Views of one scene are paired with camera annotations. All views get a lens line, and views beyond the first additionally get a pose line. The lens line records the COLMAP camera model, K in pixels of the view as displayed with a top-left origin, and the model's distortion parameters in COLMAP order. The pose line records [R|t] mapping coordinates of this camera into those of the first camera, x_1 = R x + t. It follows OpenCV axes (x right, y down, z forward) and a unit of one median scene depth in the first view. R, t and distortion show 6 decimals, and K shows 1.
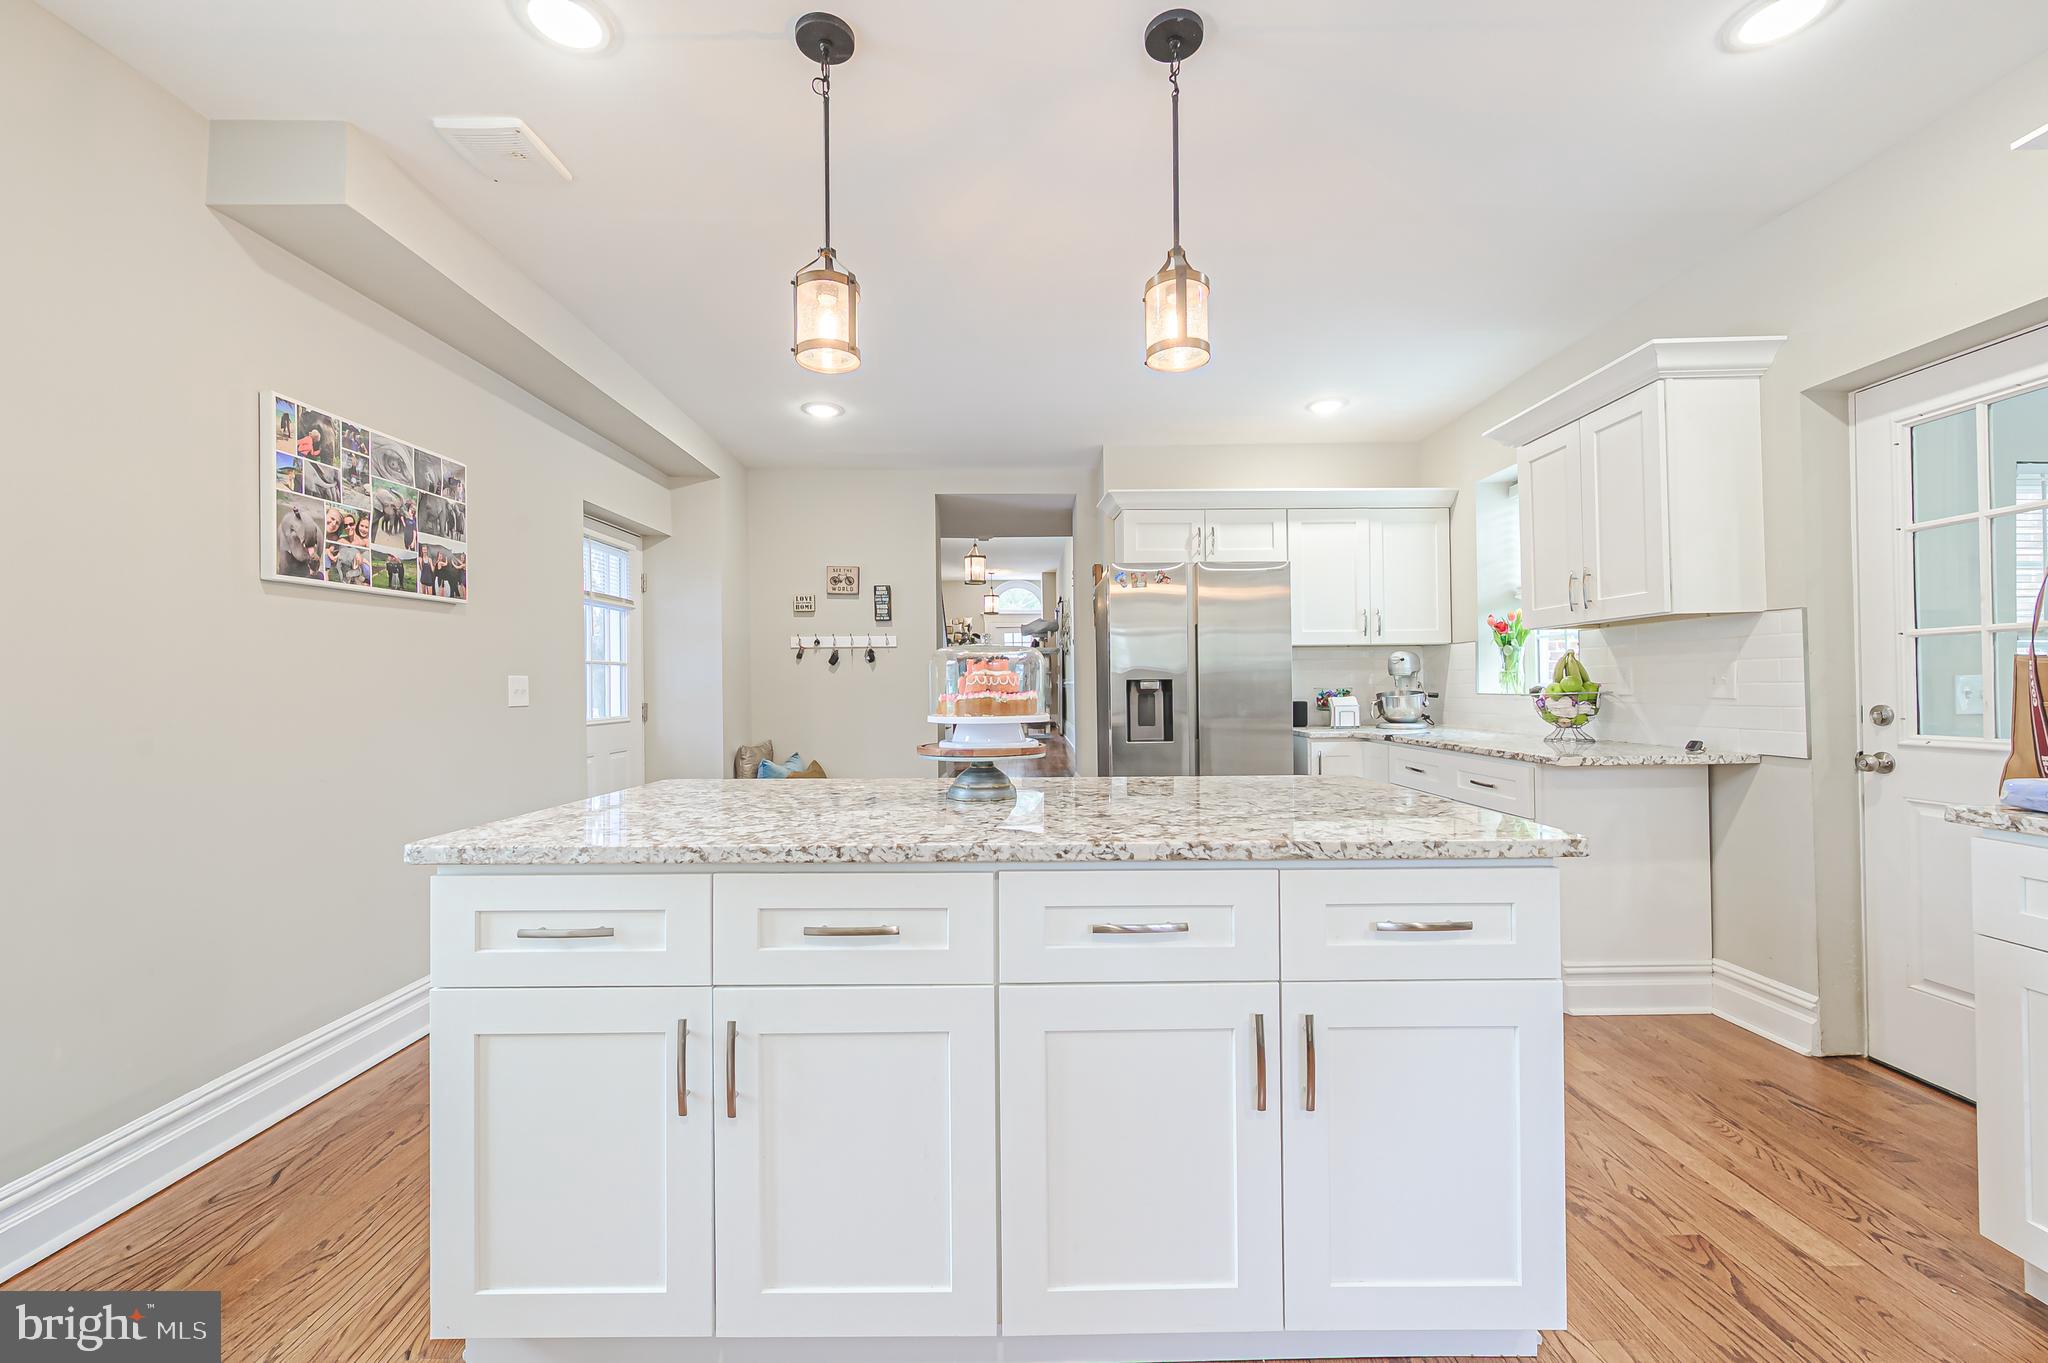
lens RADIAL K [[811.1, 0, 1024.0], [0, 811.1, 681.5], [0, 0, 1]] dist [-0.001911, 0.000349]
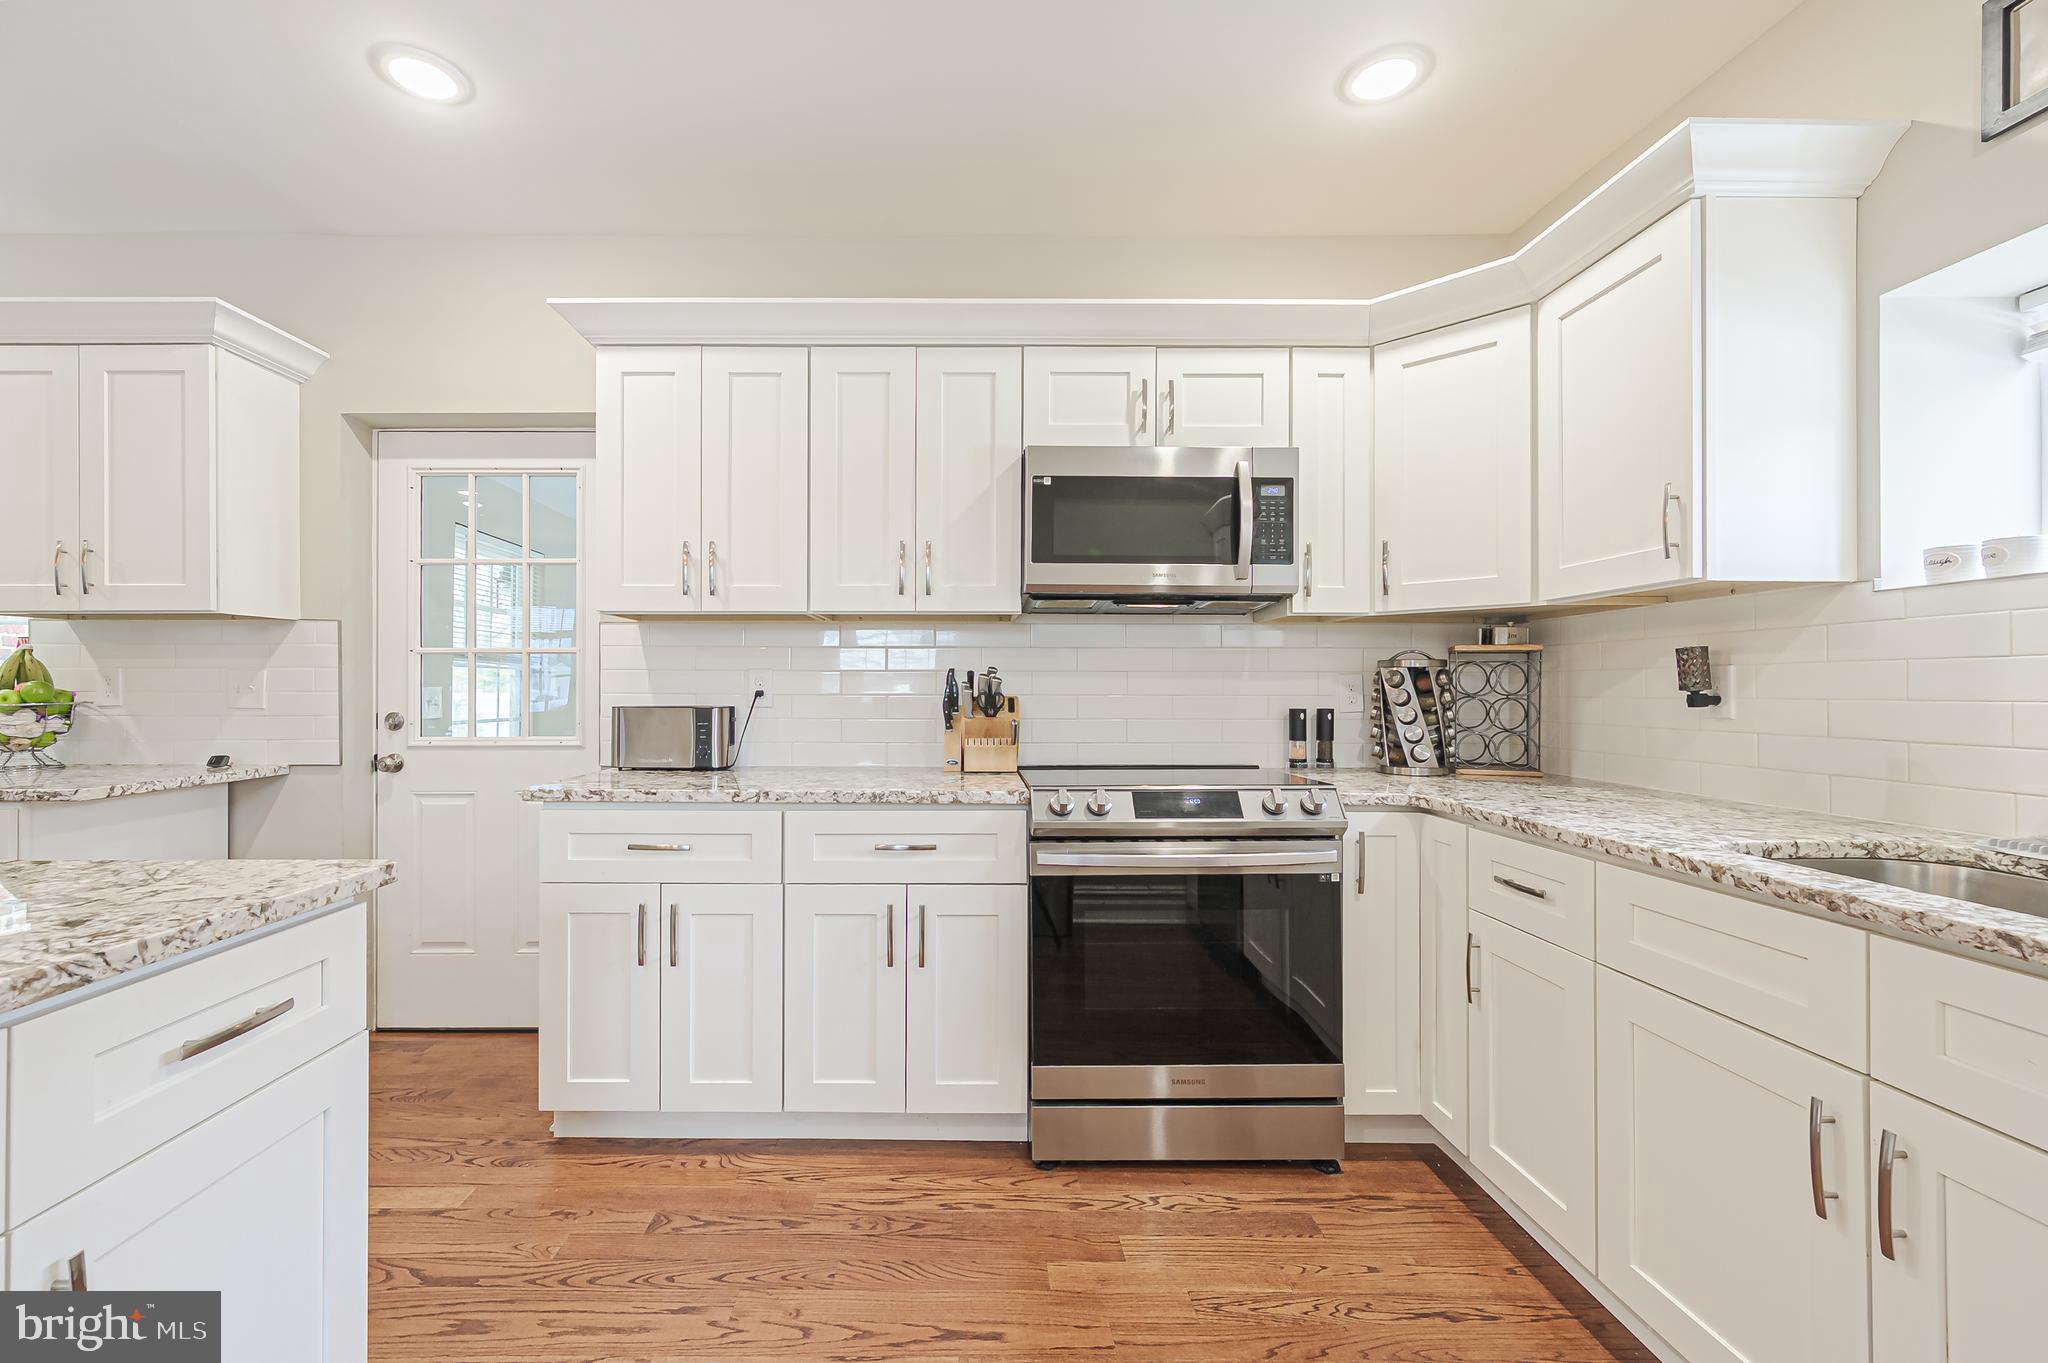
lens RADIAL K [[858.5, 0, 966.0], [0, 858.5, 686.5], [0, 0, 1]] dist [0.000298, 0.000280]
pose [[0.003451, 0.014272, 0.999892, -0.148966], [-0.008128, 0.999866, -0.014243, 0.003692], [-0.999961, -0.008078, 0.003567, 0.200278]]
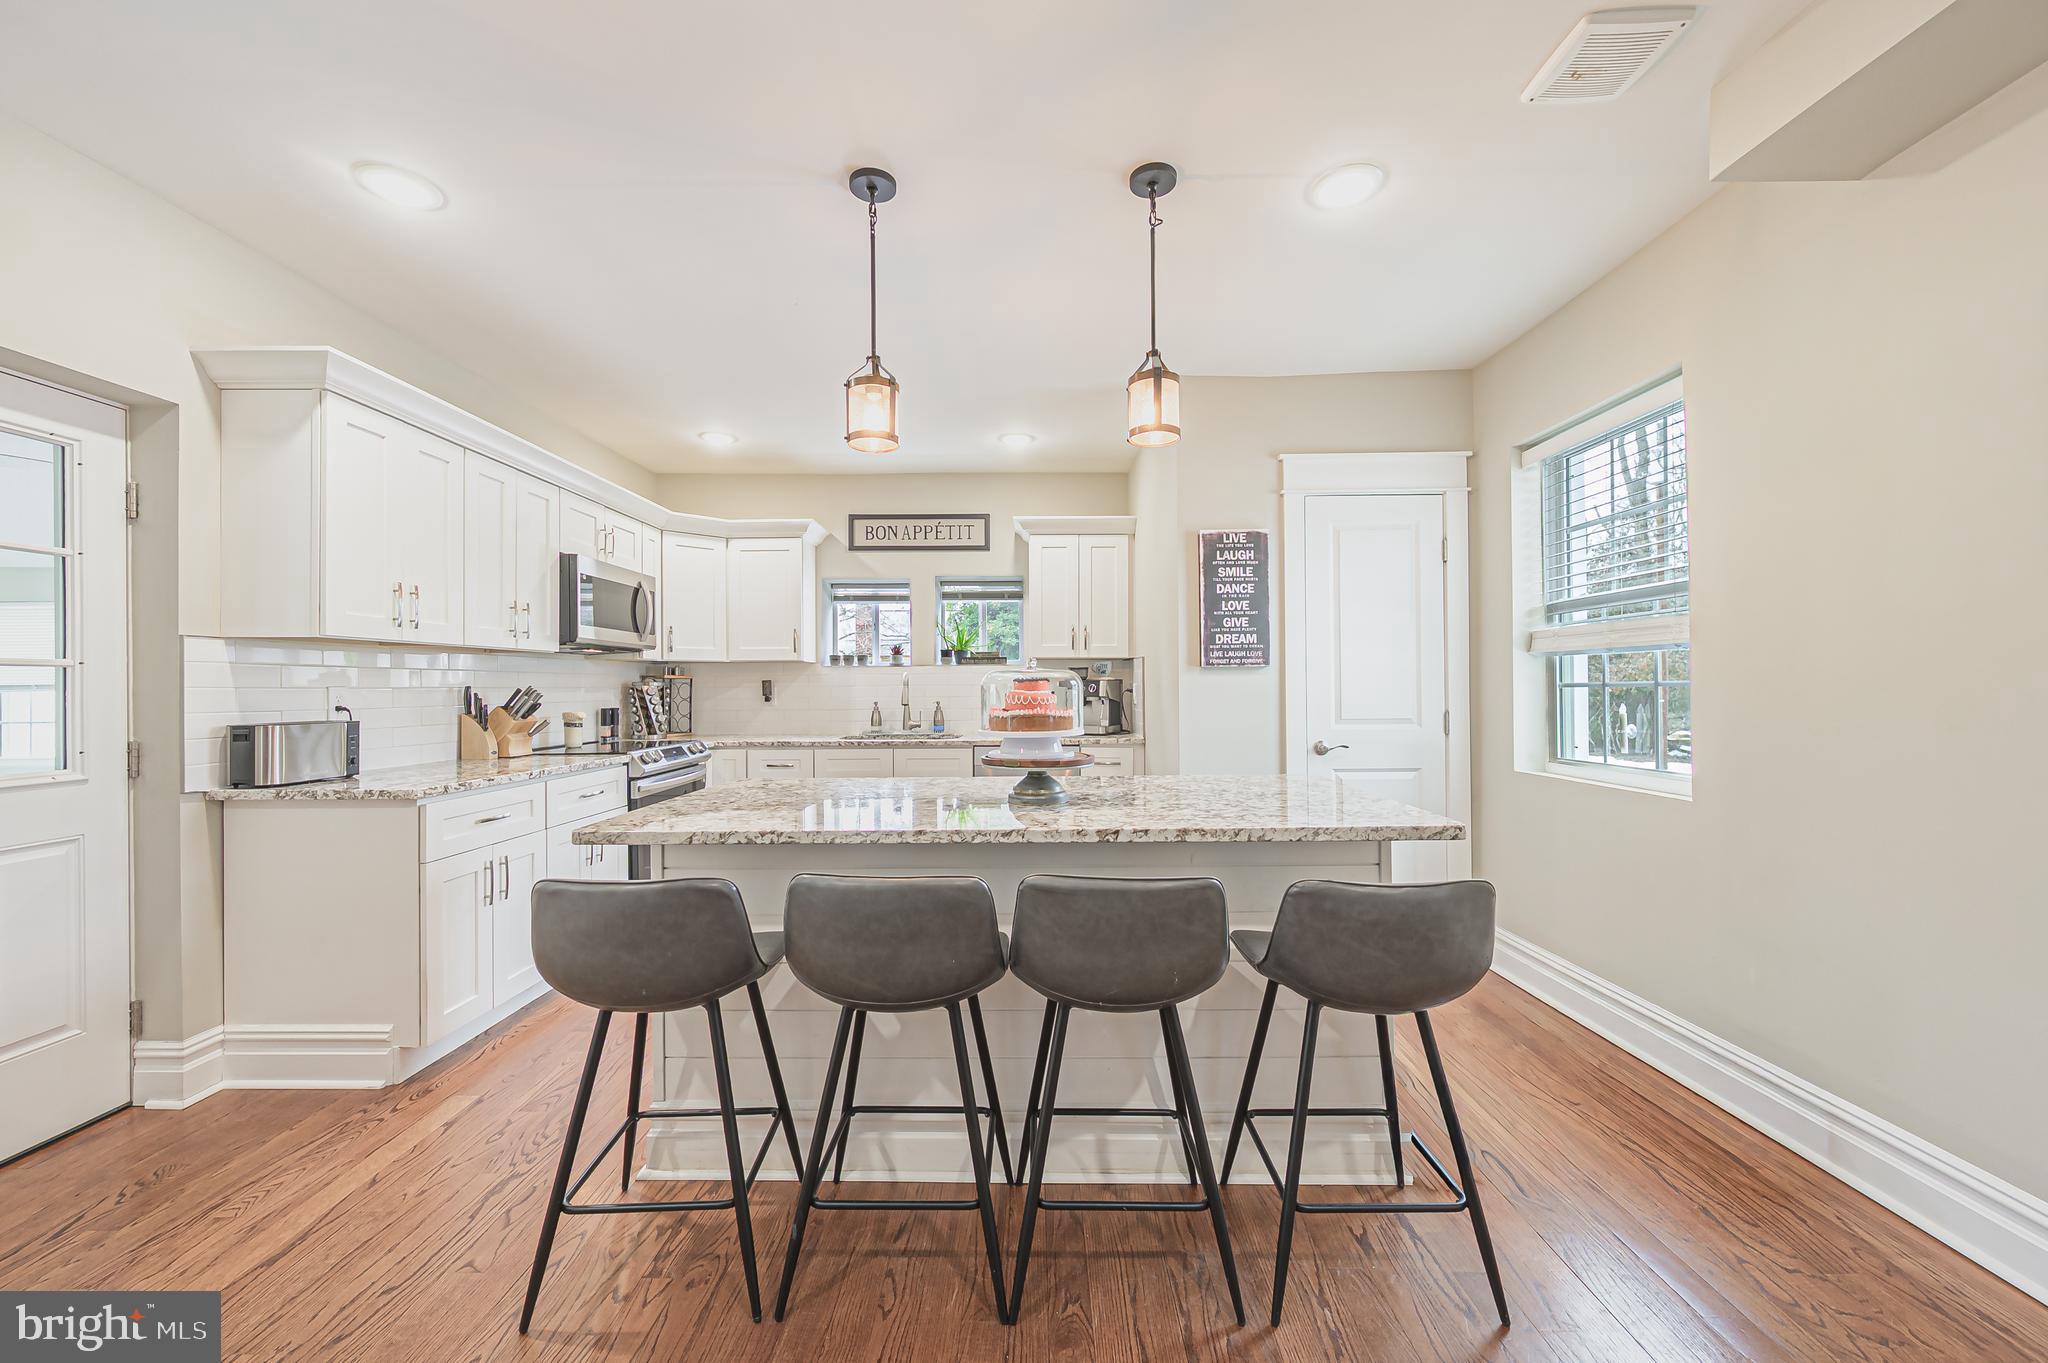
lens RADIAL K [[806.9, 0, 1024.0], [0, 806.9, 681.5], [0, 0, 1]] dist [-0.000236, 0.000243]
pose [[-0.999722, 0.016815, 0.016502, -0.040661], [0.016595, 0.999773, -0.013379, -0.008613], [-0.016724, -0.013101, -0.999774, 1.711142]]
